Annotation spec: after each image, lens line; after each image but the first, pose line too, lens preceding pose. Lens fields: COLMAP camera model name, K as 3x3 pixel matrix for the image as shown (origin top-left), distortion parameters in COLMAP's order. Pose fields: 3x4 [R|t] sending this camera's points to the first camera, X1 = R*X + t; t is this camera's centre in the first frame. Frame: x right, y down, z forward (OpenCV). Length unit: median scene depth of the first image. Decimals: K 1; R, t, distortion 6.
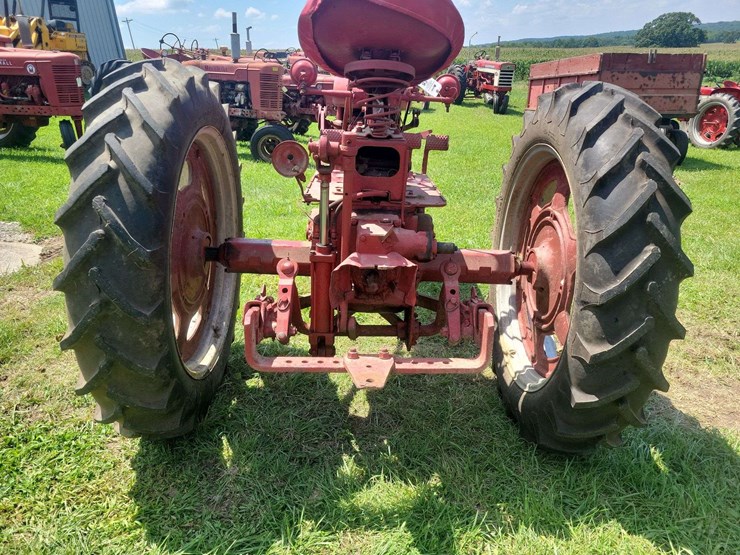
lens RADIAL K [[562.3, 0, 371.3], [0, 562.3, 274.1], [0, 0, 1]] dist [0.054992, -0.040155]
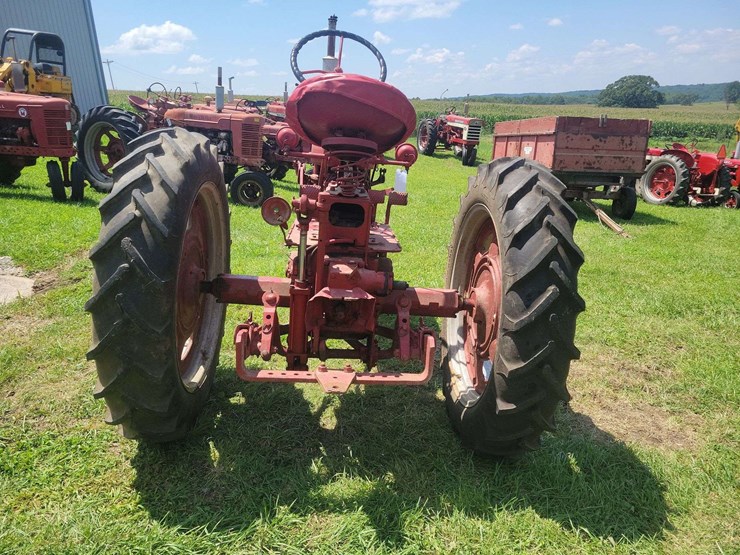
lens RADIAL K [[562.3, 0, 368.7], [0, 562.3, 281.2], [0, 0, 1]] dist [0.054992, -0.040155]
pose [[0.998787, 0.022969, 0.043562, 0.008132], [-0.020152, 0.997744, -0.064036, 0.022371], [-0.044935, 0.063080, 0.996996, -0.207895]]
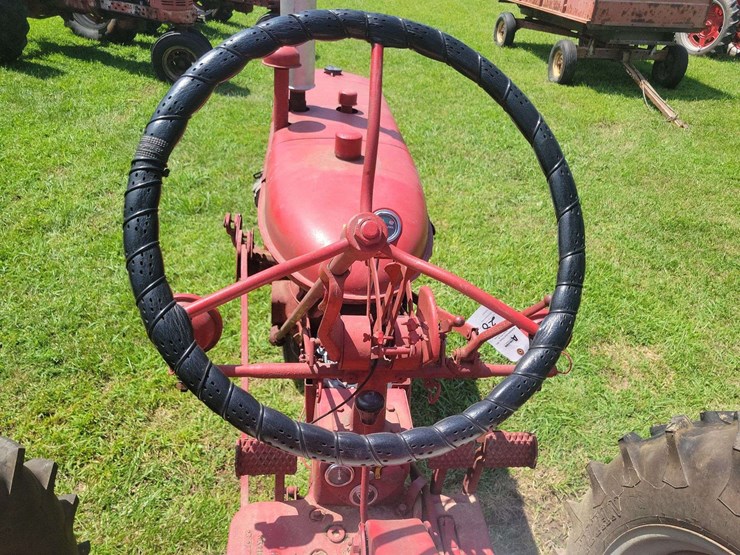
lens RADIAL K [[562.3, 0, 391.1], [0, 562.3, 286.0], [0, 0, 1]] dist [0.054992, -0.040155]
pose [[0.991089, -0.025323, 0.130771, -0.037382], [-0.008394, 0.967937, 0.251053, -0.524237], [-0.132936, -0.249914, 0.959099, 0.677639]]
